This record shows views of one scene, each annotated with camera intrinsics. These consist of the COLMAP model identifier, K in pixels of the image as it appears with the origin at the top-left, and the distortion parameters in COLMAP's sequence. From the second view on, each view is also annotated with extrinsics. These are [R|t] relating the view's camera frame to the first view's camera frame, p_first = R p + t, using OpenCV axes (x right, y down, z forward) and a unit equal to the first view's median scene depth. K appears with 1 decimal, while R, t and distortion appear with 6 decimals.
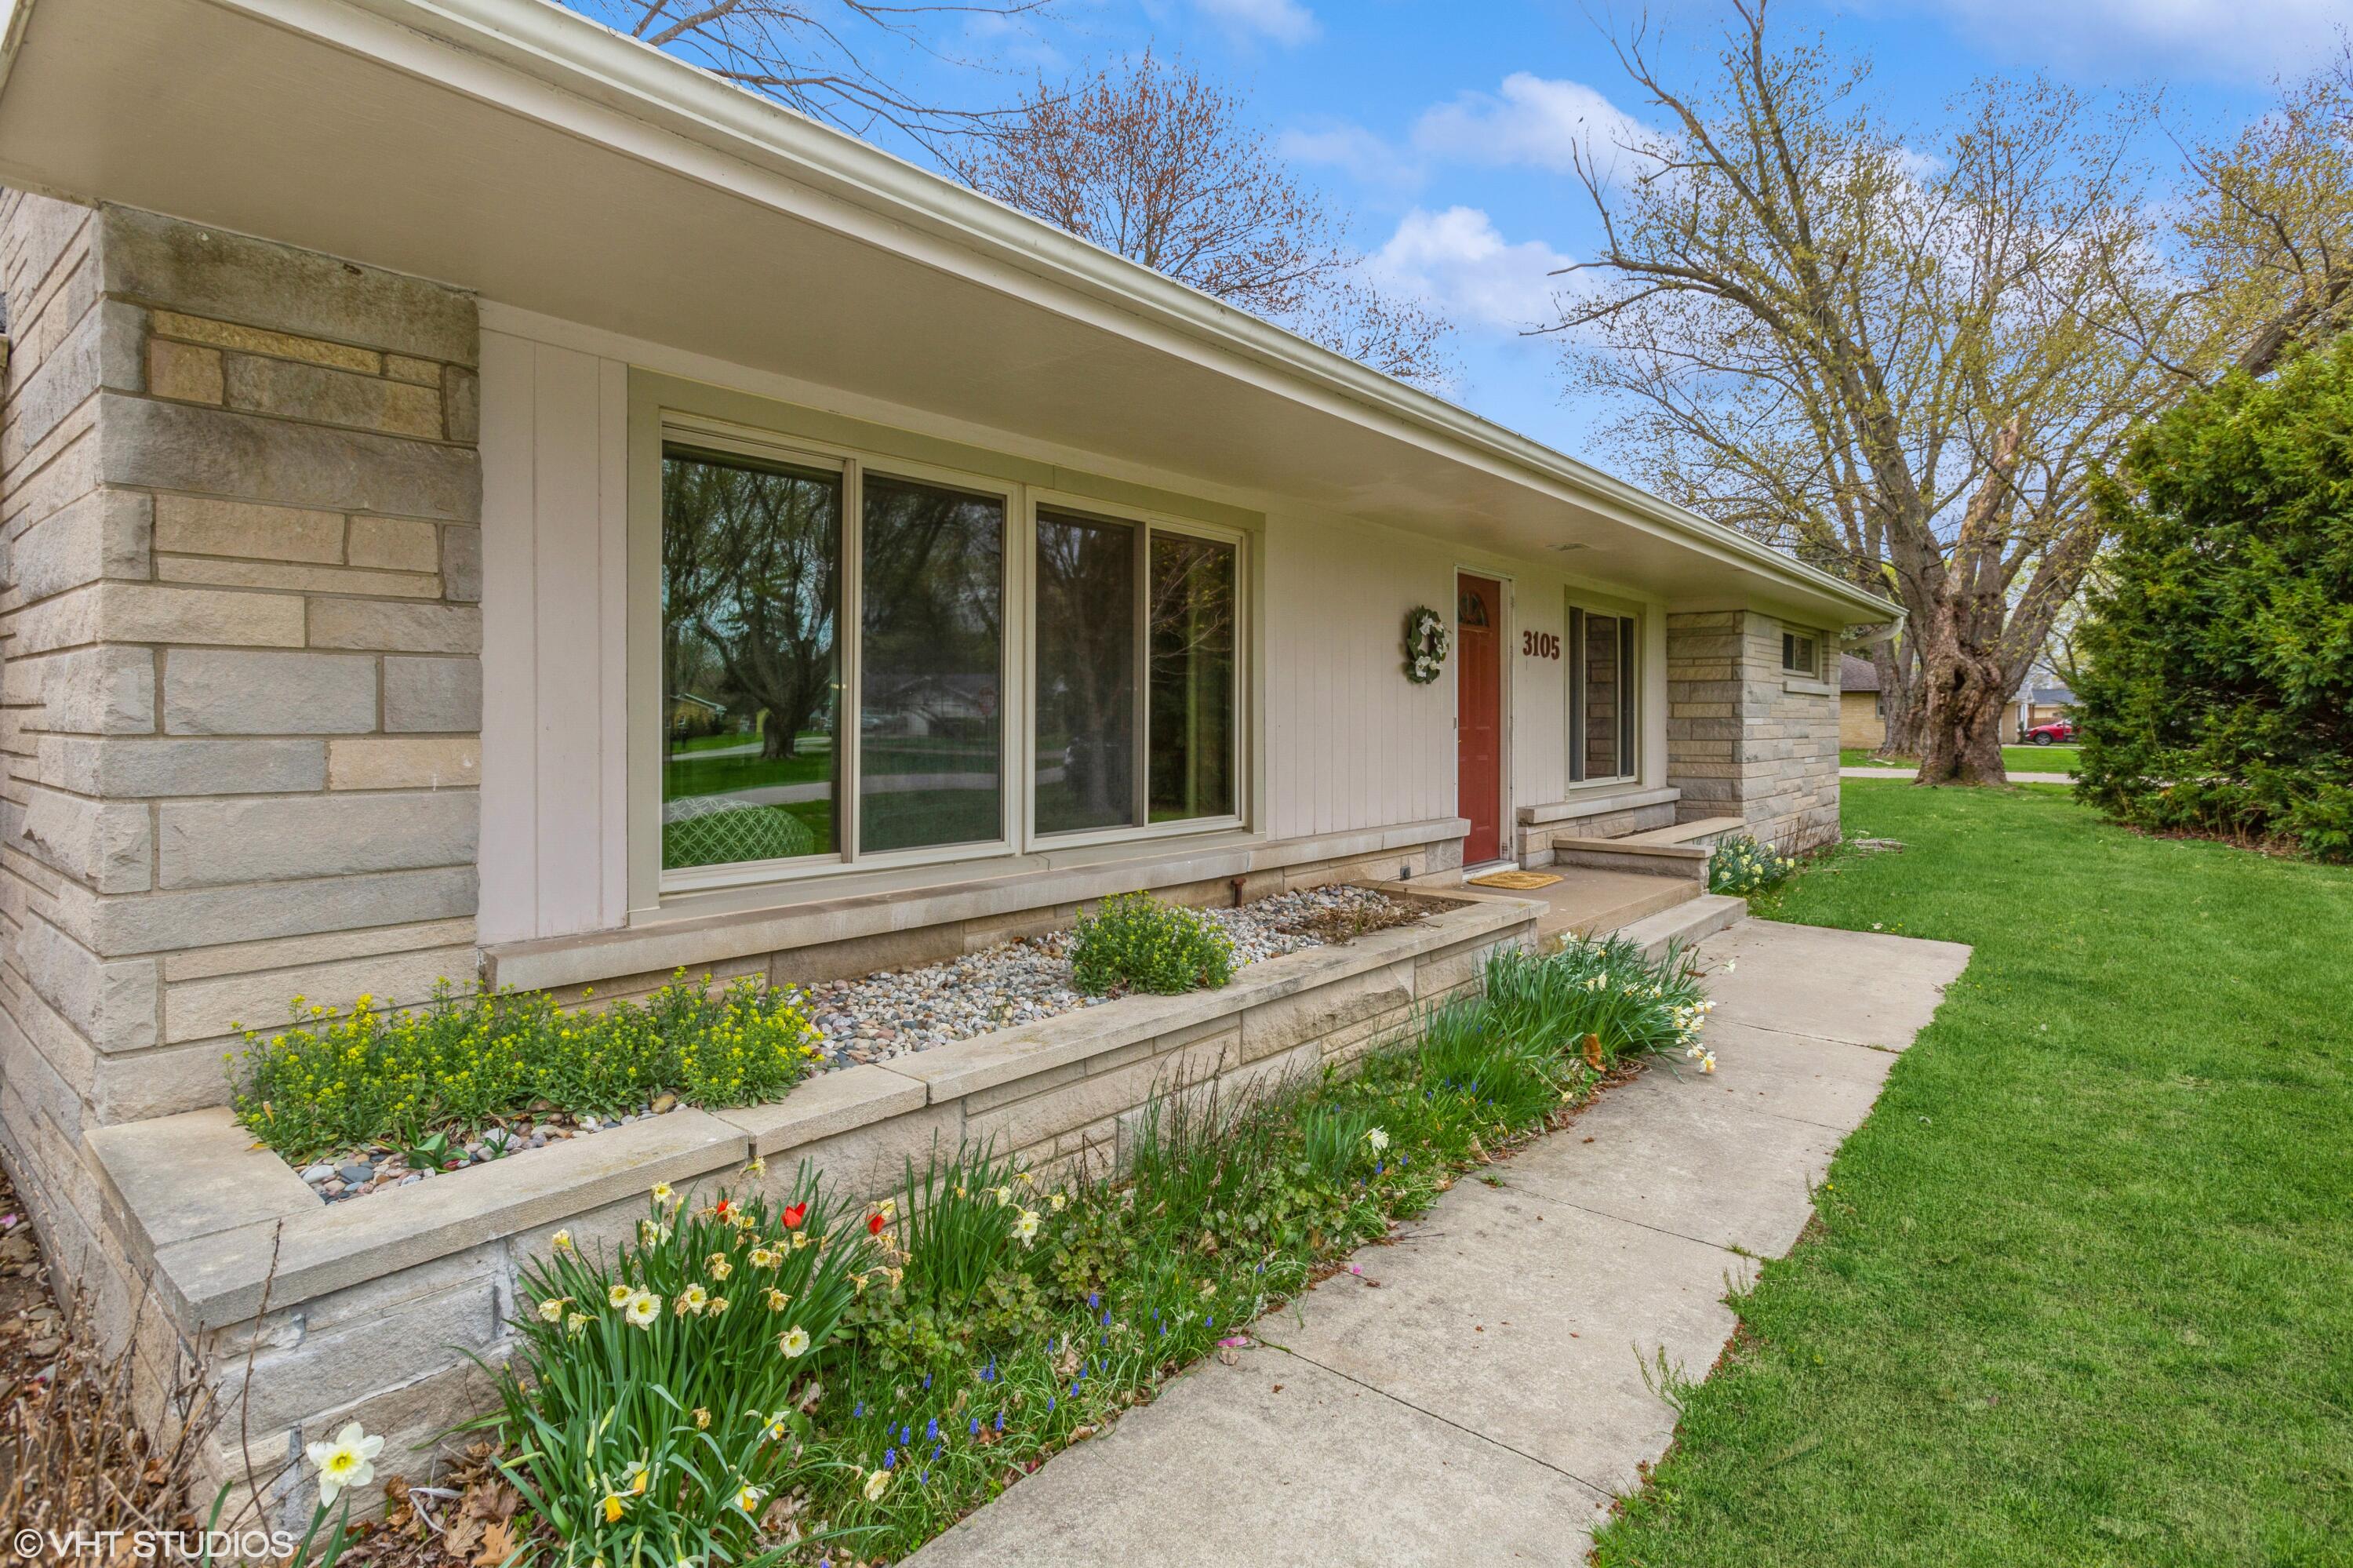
lens RADIAL K [[1193.0, 0, 1195.5], [0, 1193.0, 724.8], [0, 0, 1]] dist [-0.007680, -0.000570]
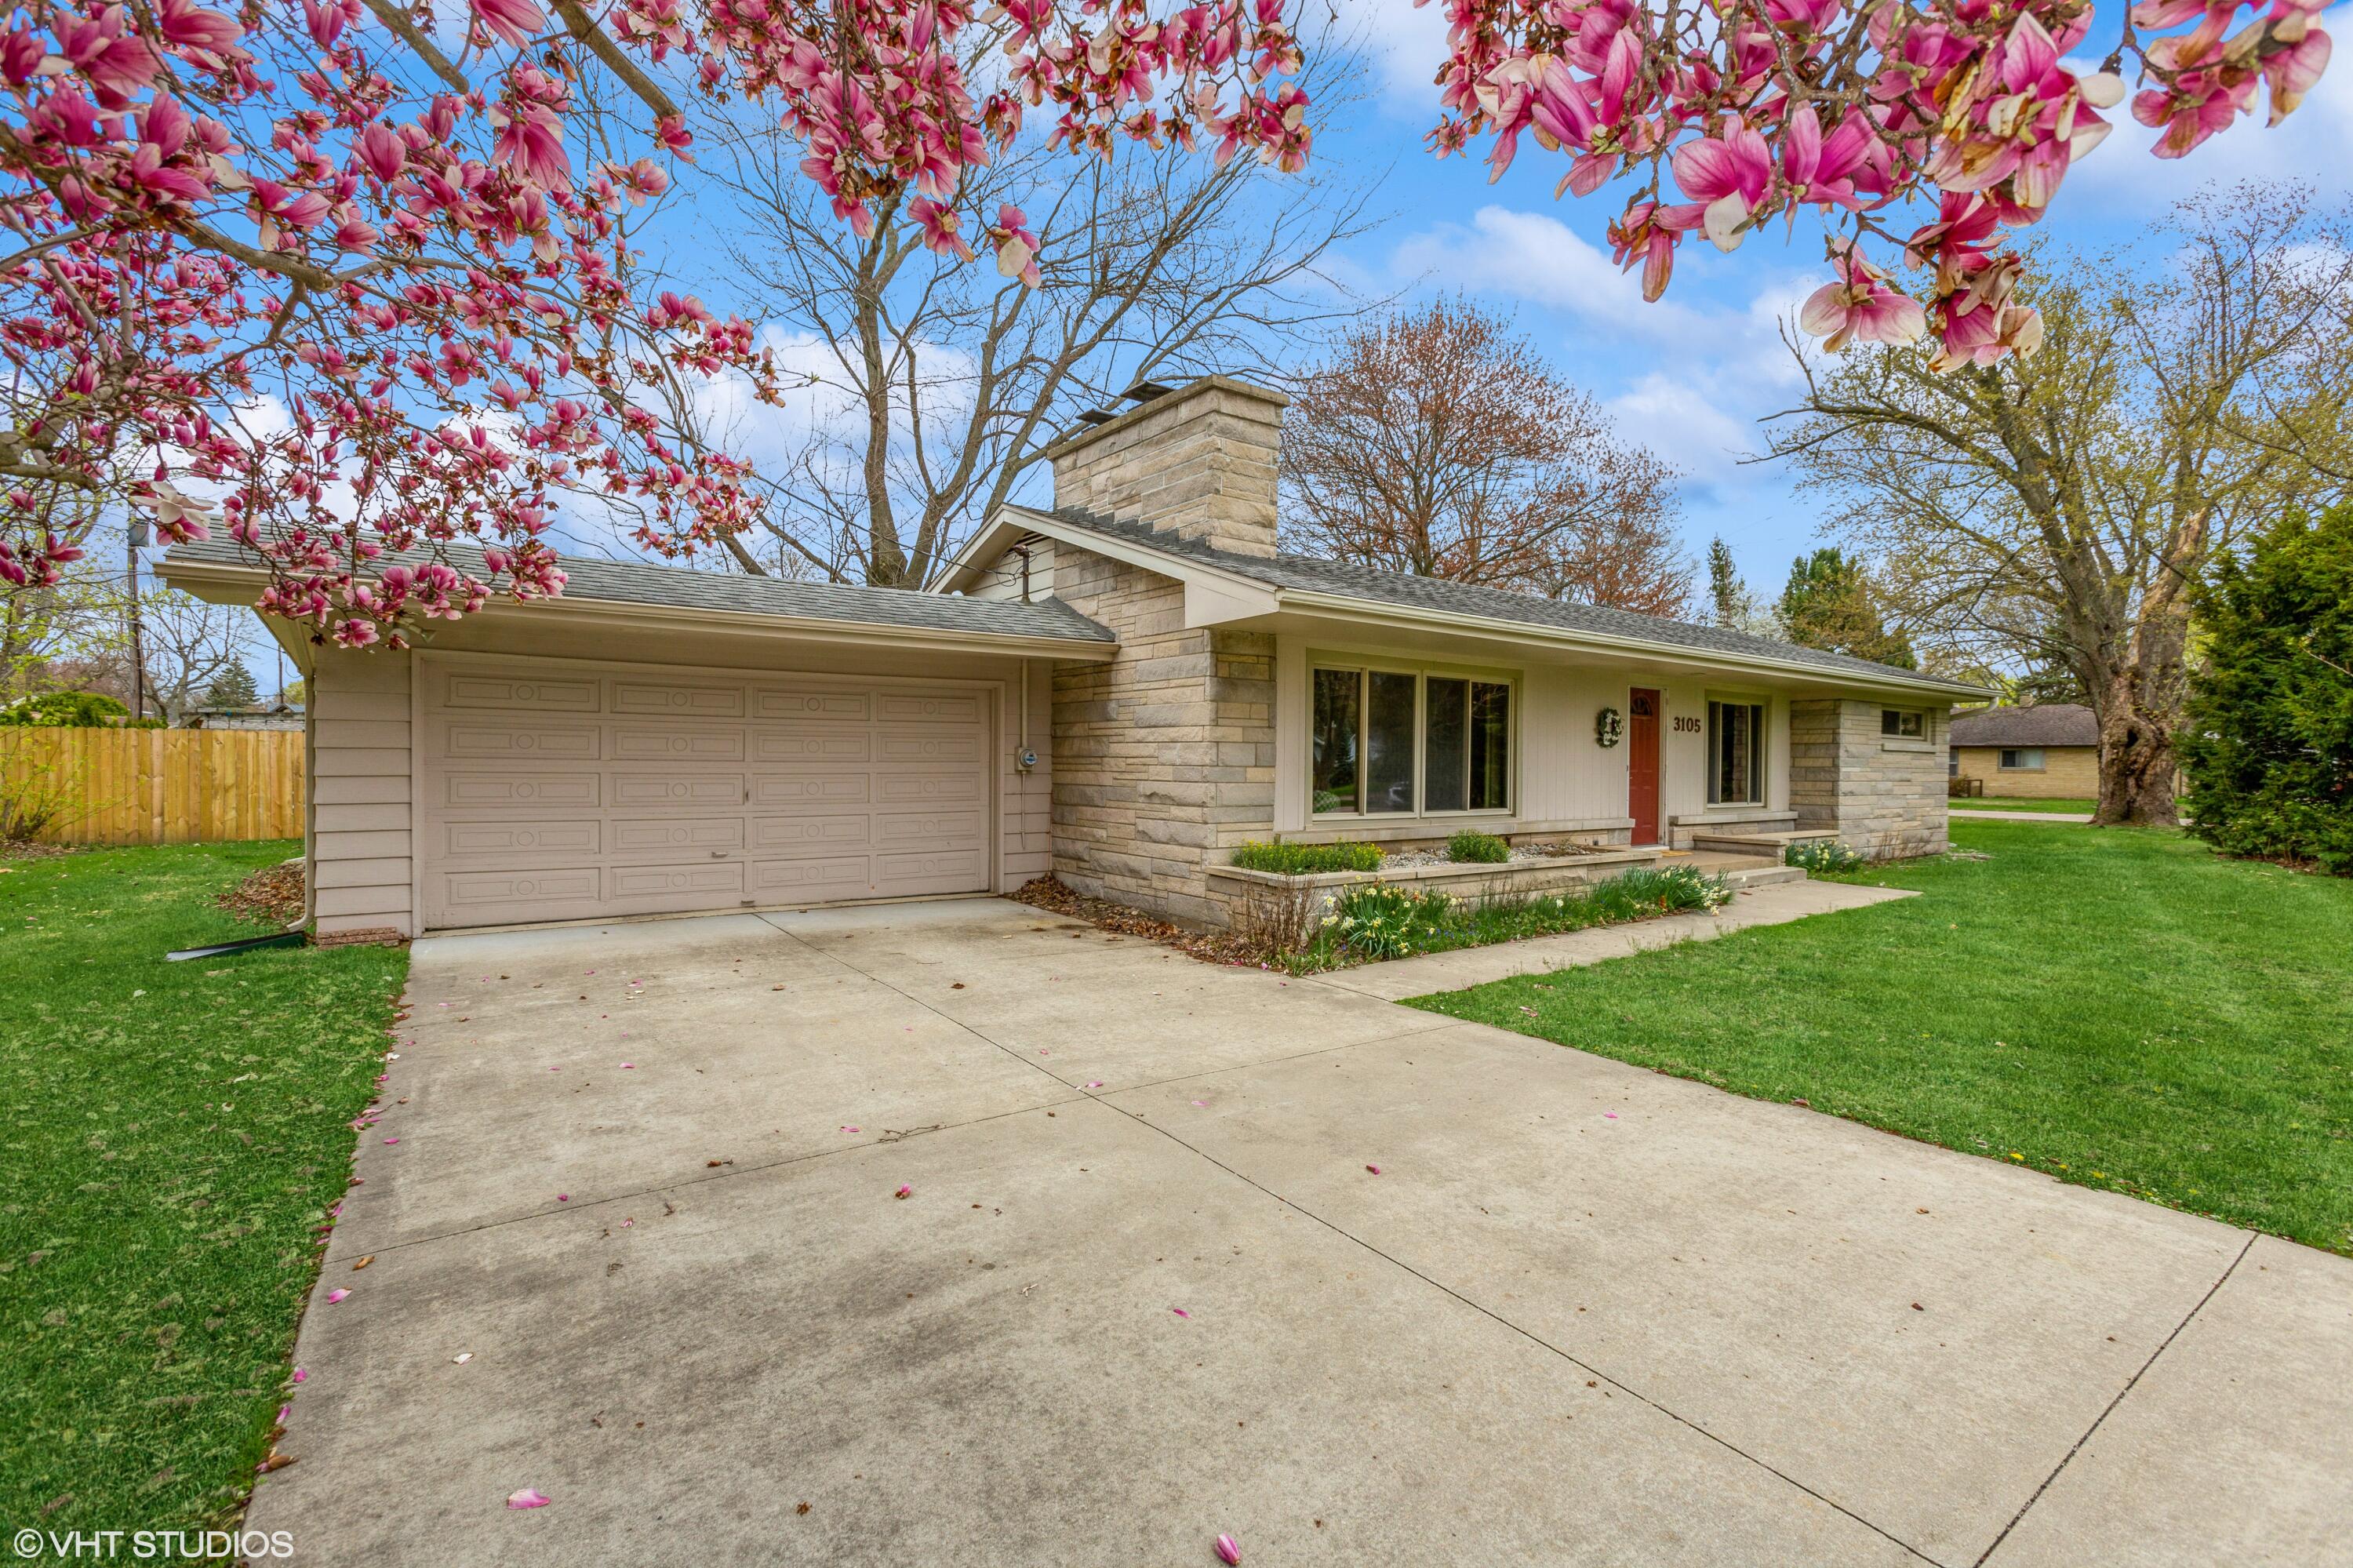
lens RADIAL K [[1053.1, 0, 1185.2], [0, 1053.1, 778.3], [0, 0, 1]] dist [-0.002884, 0.004062]
pose [[0.968406, 0.011924, -0.249093, -0.044298], [-0.009874, 0.999906, 0.009478, 0.005675], [0.249182, -0.006719, 0.968433, -0.752168]]
